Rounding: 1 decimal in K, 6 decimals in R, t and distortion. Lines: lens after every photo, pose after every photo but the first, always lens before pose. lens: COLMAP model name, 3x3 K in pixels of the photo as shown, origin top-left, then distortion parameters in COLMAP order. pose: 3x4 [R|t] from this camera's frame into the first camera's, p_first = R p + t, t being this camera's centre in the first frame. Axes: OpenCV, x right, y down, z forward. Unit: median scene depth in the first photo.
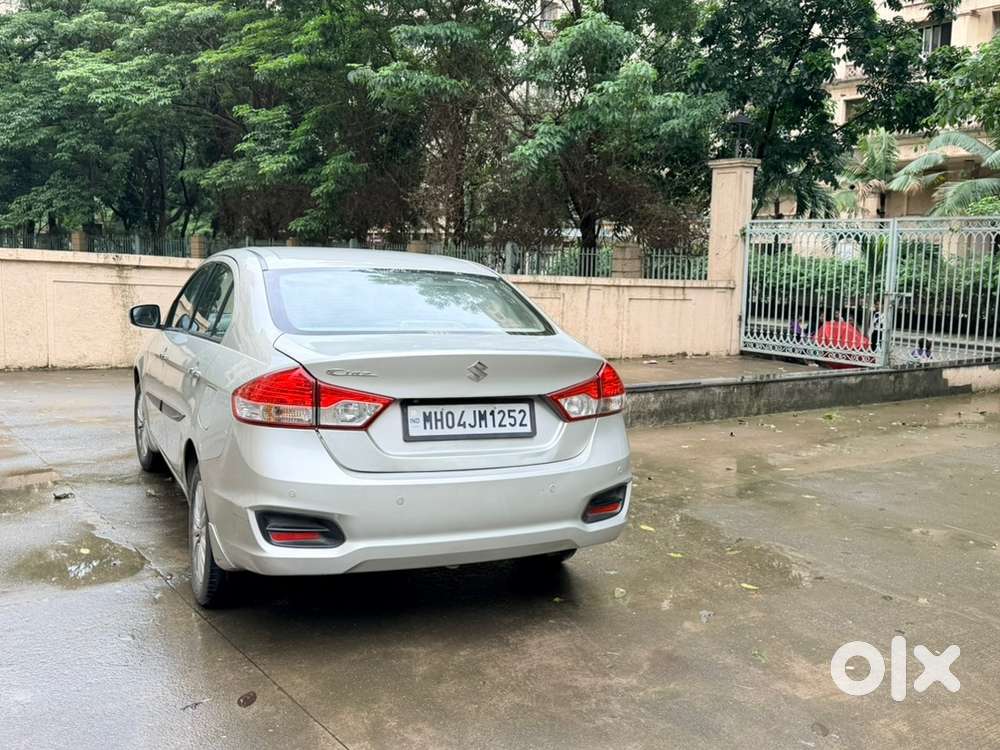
lens RADIAL K [[974.0, 0, 503.6], [0, 974.0, 373.0], [0, 0, 1]] dist [0.173124, -0.353437]
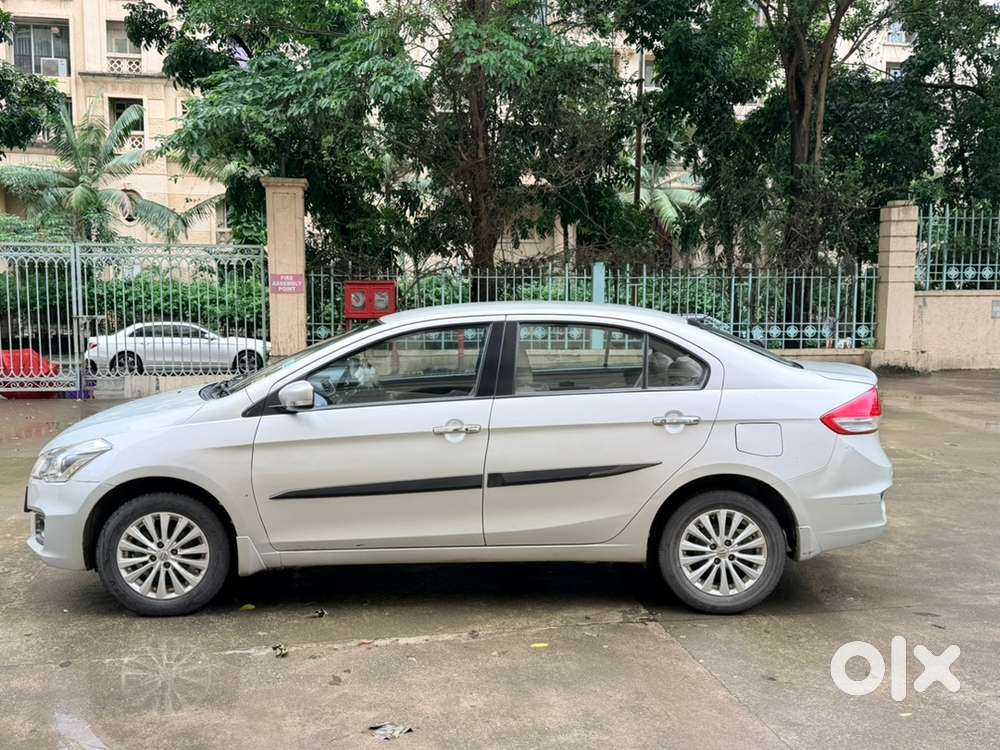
lens RADIAL K [[975.2, 0, 500.0], [0, 975.2, 375.0], [0, 0, 1]] dist [0.165508, -0.330662]
pose [[0.400743, -0.111653, 0.909362, -0.498179], [0.119179, 0.990466, 0.069091, -0.053826], [-0.908406, 0.080689, 0.410229, 0.261106]]
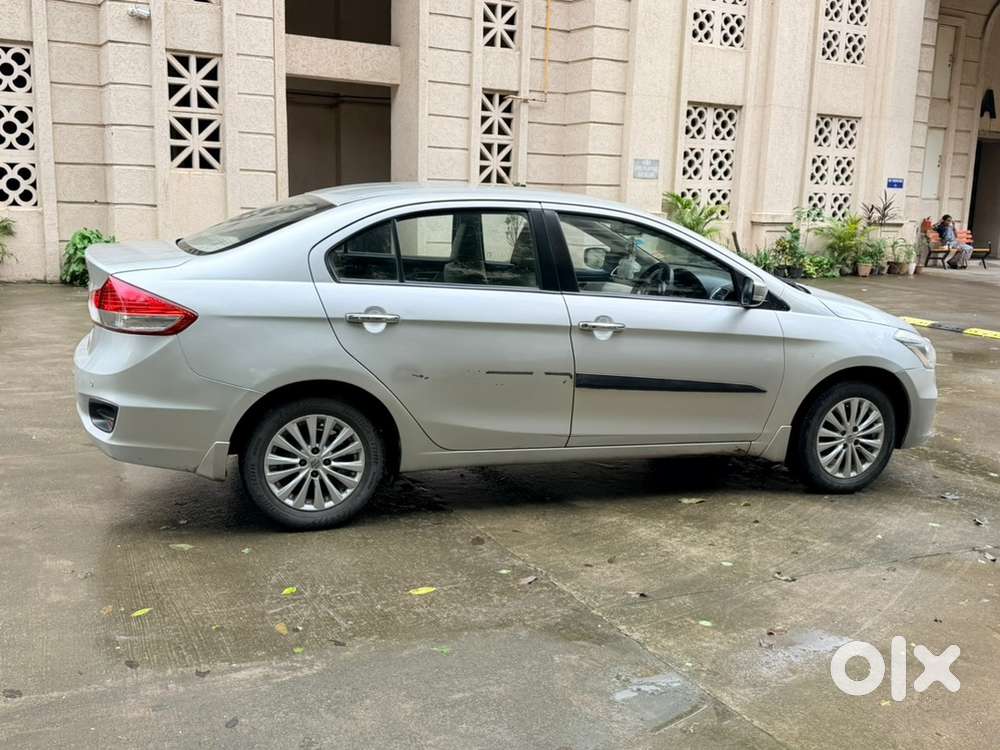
lens RADIAL K [[984.0, 0, 508.5], [0, 984.0, 376.1], [0, 0, 1]] dist [0.110203, -0.206462]
pose [[-0.112019, 0.156243, -0.981346, 0.355858], [-0.156141, 0.972526, 0.172662, -0.049892], [0.981362, 0.172570, -0.084545, 0.500021]]
